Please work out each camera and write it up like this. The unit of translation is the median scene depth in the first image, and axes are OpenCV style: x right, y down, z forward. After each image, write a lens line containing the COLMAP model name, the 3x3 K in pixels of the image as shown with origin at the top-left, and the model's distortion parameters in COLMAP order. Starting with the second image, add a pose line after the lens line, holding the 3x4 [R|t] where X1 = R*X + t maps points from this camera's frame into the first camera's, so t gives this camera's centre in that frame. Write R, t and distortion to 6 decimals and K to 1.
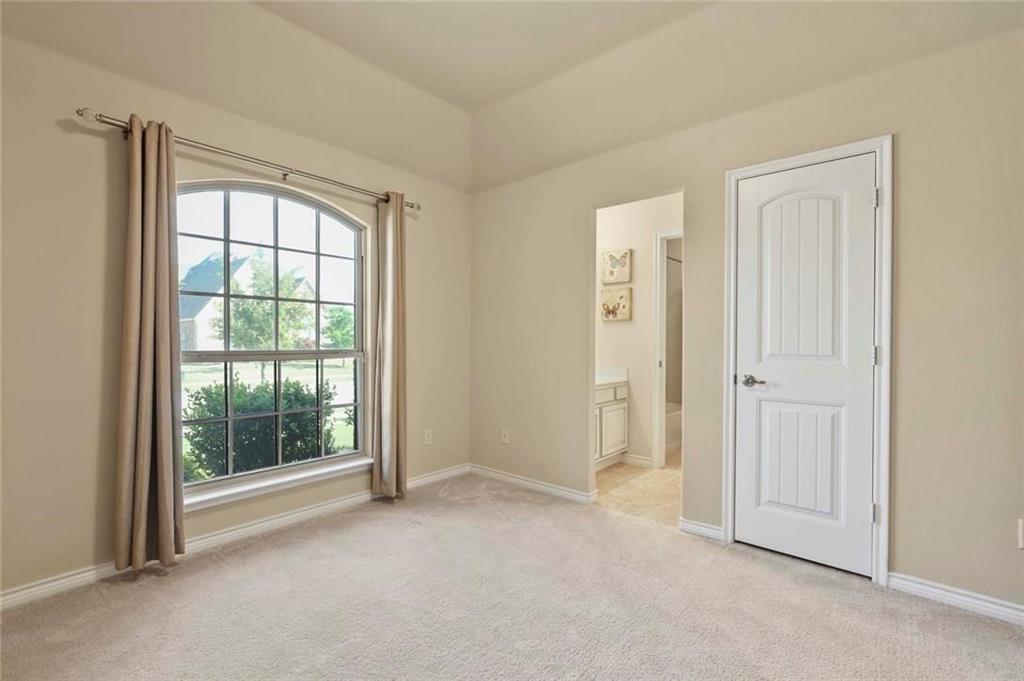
lens RADIAL K [[460.8, 0, 511.6], [0, 460.8, 335.5], [0, 0, 1]] dist [0.002697, 0.000400]
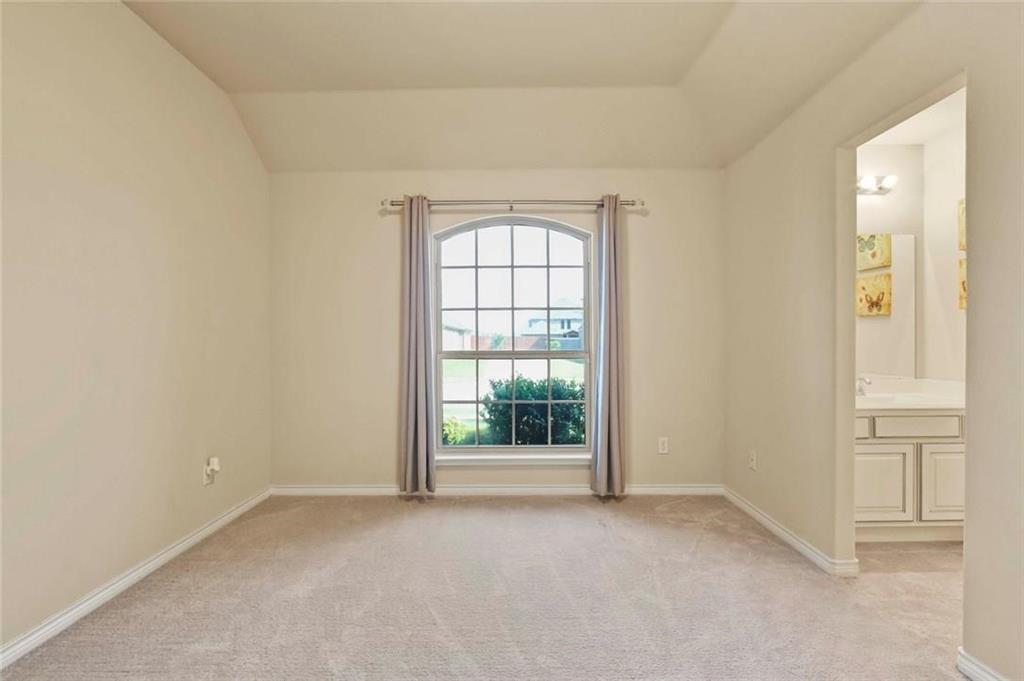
lens RADIAL K [[476.3, 0, 508.9], [0, 476.3, 341.4], [0, 0, 1]] dist [-0.005869, 0.000295]
pose [[0.654016, 0.004473, -0.756467, 0.394143], [0.017631, 0.999621, 0.021154, -0.019475], [0.756275, -0.027173, 0.653689, 0.153336]]
